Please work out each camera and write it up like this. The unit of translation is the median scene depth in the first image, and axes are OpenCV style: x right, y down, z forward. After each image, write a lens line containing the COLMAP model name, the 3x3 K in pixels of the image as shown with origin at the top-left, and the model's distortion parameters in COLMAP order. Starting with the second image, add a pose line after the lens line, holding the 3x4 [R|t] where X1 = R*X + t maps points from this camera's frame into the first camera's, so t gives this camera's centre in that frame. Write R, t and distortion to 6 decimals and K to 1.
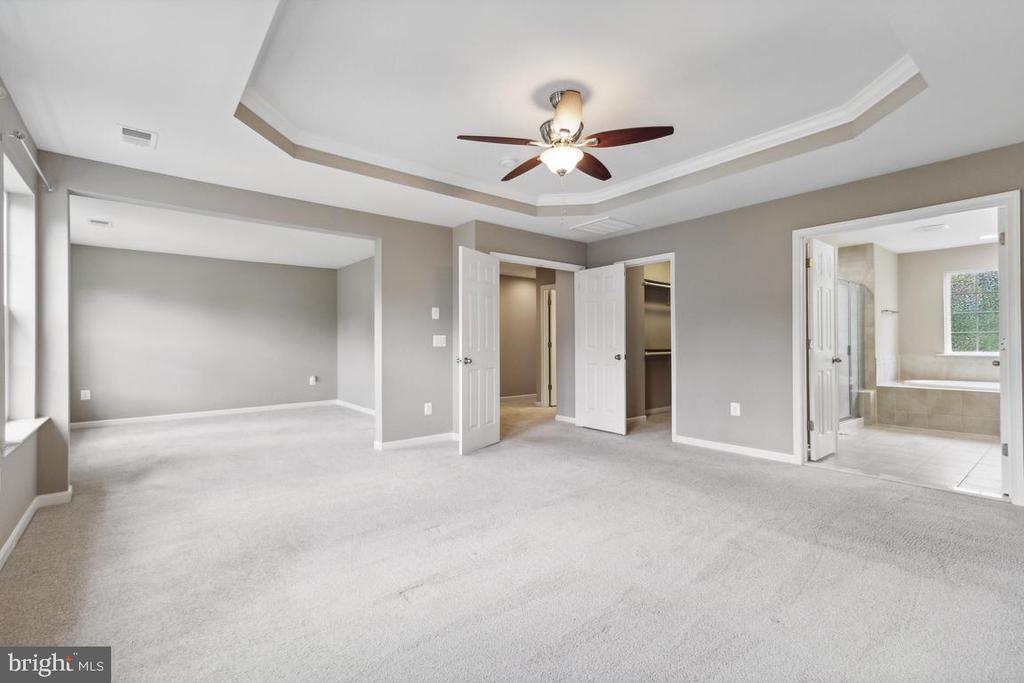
lens RADIAL K [[452.4, 0, 509.1], [0, 452.4, 333.5], [0, 0, 1]] dist [0.008694, 0.000701]
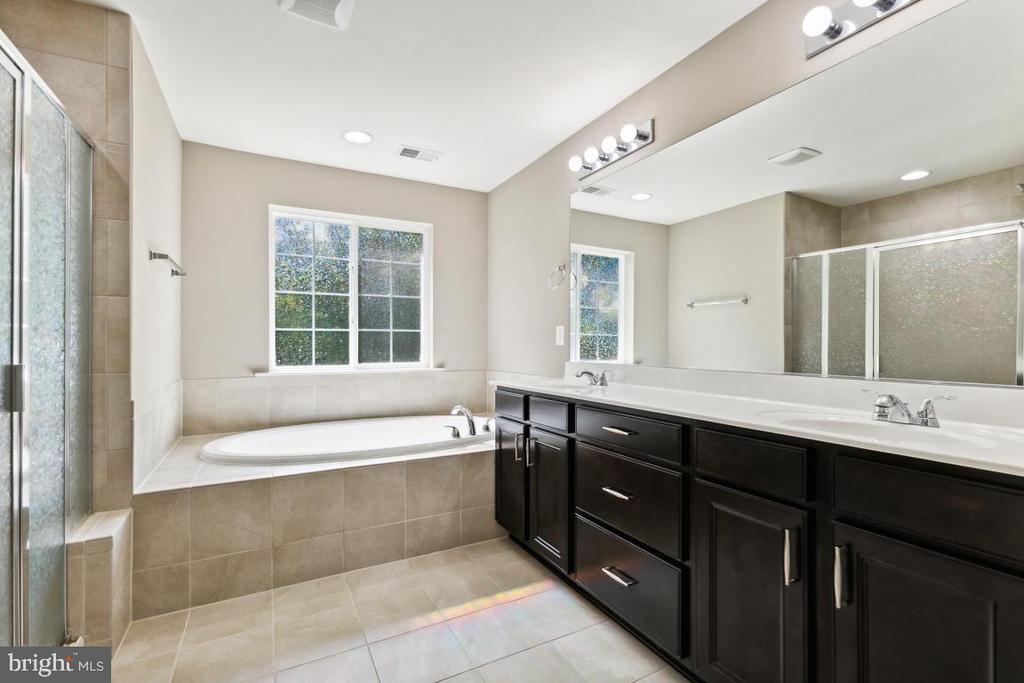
lens RADIAL K [[468.6, 0, 511.2], [0, 468.6, 341.1], [0, 0, 1]] dist [0.001464, -0.000002]
pose [[0.197944, 0.013268, 0.980124, 0.549200], [-0.004155, 0.999911, -0.012697, 0.017266], [-0.980205, -0.001559, 0.197981, 0.689682]]
